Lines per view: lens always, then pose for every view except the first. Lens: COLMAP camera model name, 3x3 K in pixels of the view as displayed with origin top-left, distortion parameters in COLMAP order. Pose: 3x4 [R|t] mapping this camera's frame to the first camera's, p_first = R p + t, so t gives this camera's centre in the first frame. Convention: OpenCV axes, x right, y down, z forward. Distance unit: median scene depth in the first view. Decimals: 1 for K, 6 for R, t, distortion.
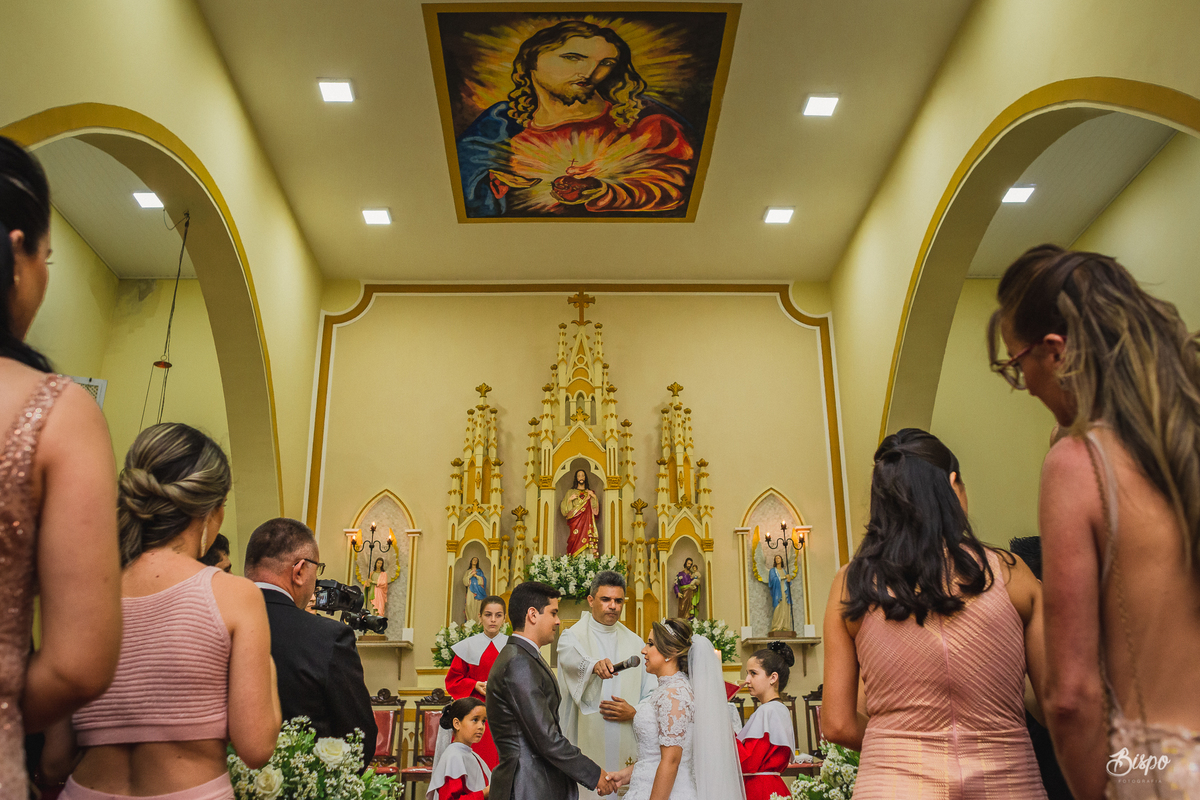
lens RADIAL K [[1031.7, 0, 681.1], [0, 1031.7, 390.2], [0, 0, 1]] dist [-0.098510, 0.067860]
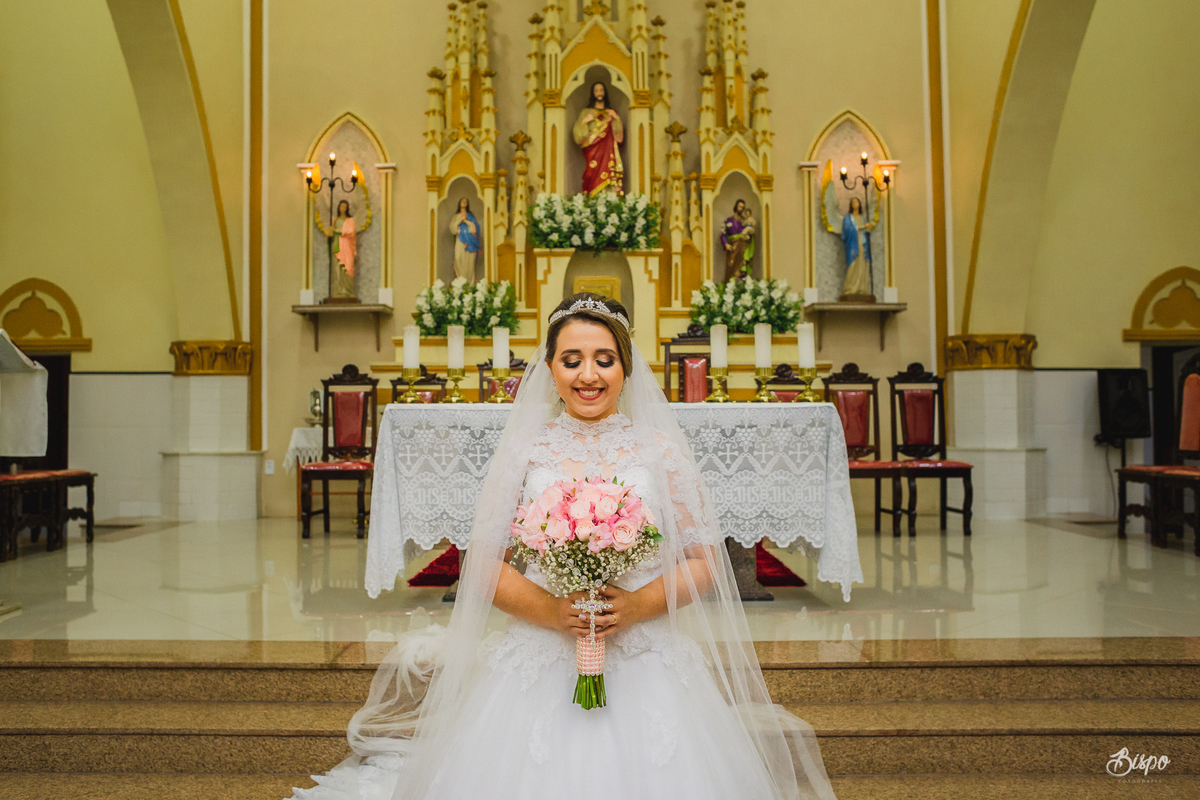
lens RADIAL K [[1031.7, 0, 681.1], [0, 1031.7, 390.2], [0, 0, 1]] dist [-0.098510, 0.067860]
pose [[0.999622, 0.012732, -0.024356, -0.016098], [-0.004368, 0.948552, 0.316590, 0.054635], [0.027134, -0.316364, 0.948250, 0.222457]]
